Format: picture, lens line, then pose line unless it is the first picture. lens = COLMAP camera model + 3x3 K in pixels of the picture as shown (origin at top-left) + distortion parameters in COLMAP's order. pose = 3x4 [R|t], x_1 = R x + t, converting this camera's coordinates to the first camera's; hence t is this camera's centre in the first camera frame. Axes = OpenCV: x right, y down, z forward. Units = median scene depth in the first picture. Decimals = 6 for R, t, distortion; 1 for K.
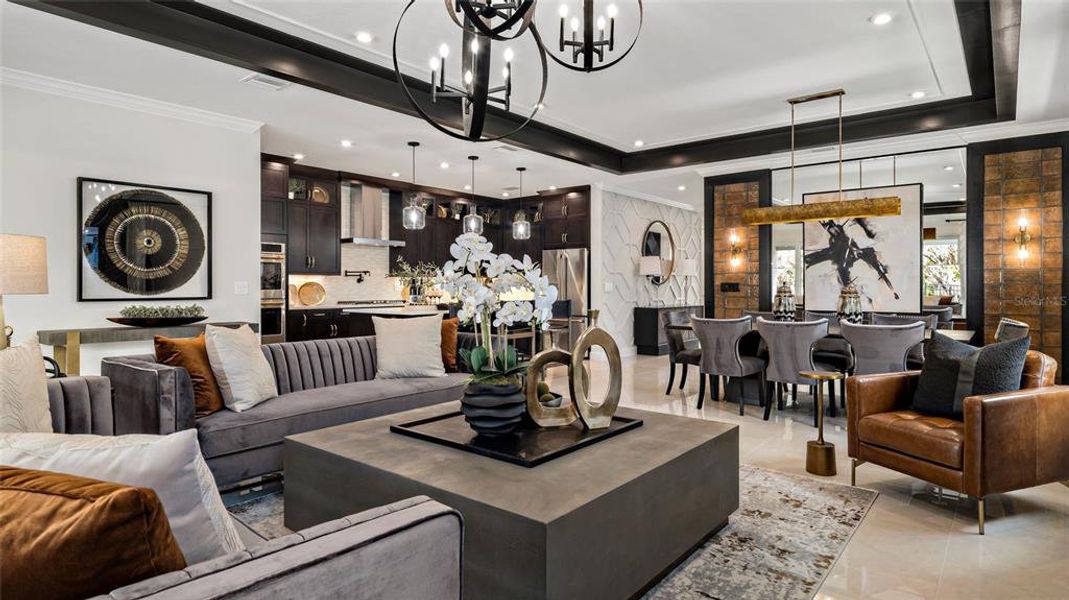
lens RADIAL K [[579.5, 0, 530.8], [0, 579.5, 291.7], [0, 0, 1]] dist [0.002976, -0.001321]
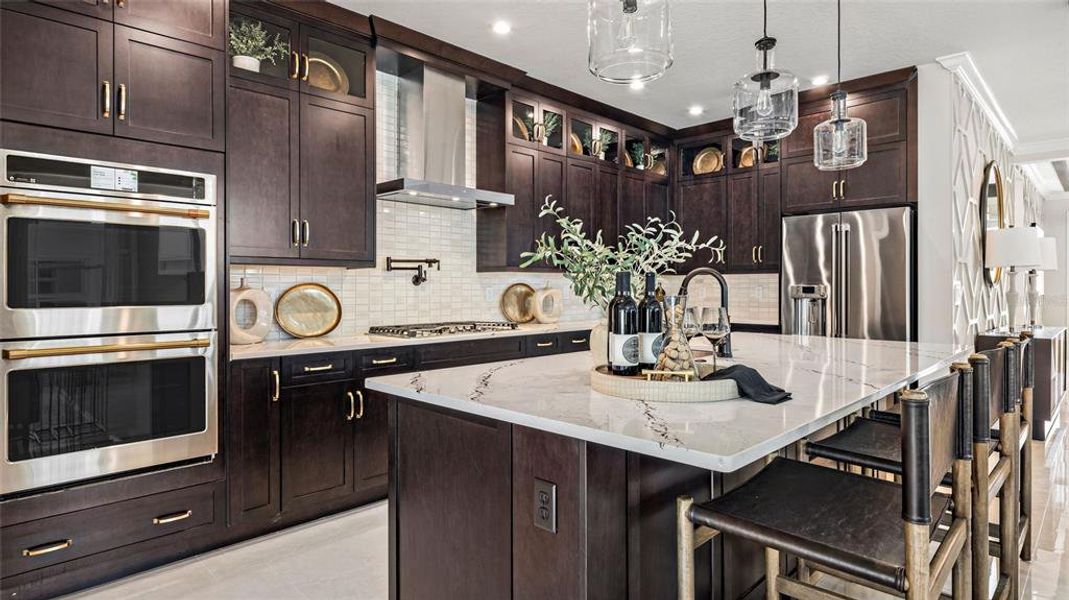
lens RADIAL K [[579.5, 0, 530.8], [0, 579.5, 291.7], [0, 0, 1]] dist [0.002976, -0.001321]
pose [[0.997231, -0.001902, -0.074343, -0.176314], [0.001828, 0.999998, -0.001062, -0.009478], [0.074345, 0.000923, 0.997232, 0.563258]]
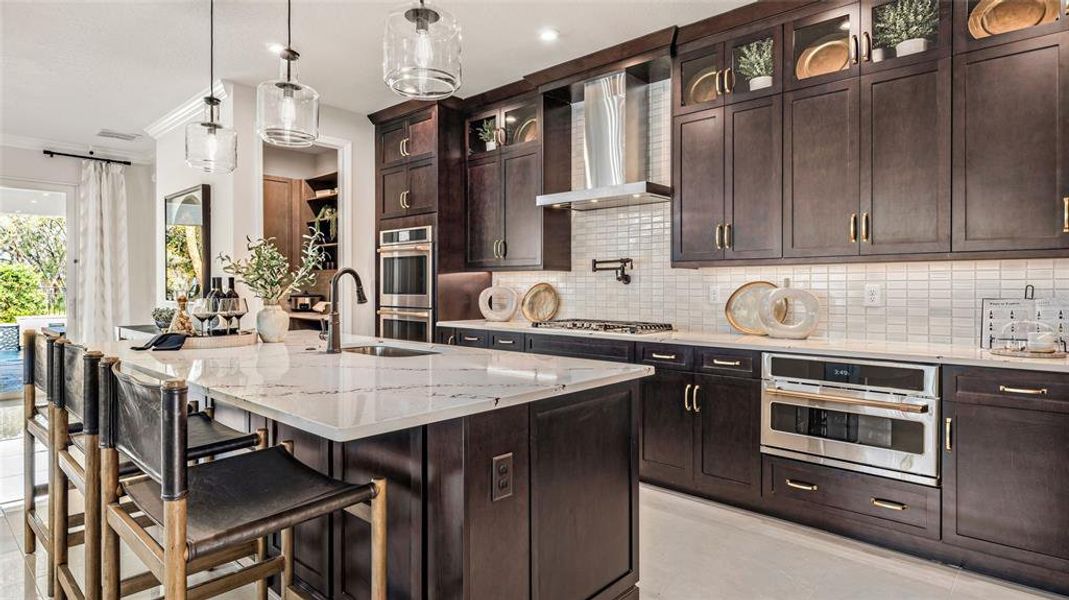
lens RADIAL K [[527.8, 0, 534.5], [0, 527.8, 300.0], [0, 0, 1]] dist [-0.001442, -0.000273]
pose [[0.004177, 0.024247, -0.999697, 0.148997], [-0.009826, 0.999659, 0.024205, -0.011903], [0.999943, 0.009722, 0.004414, 0.946469]]
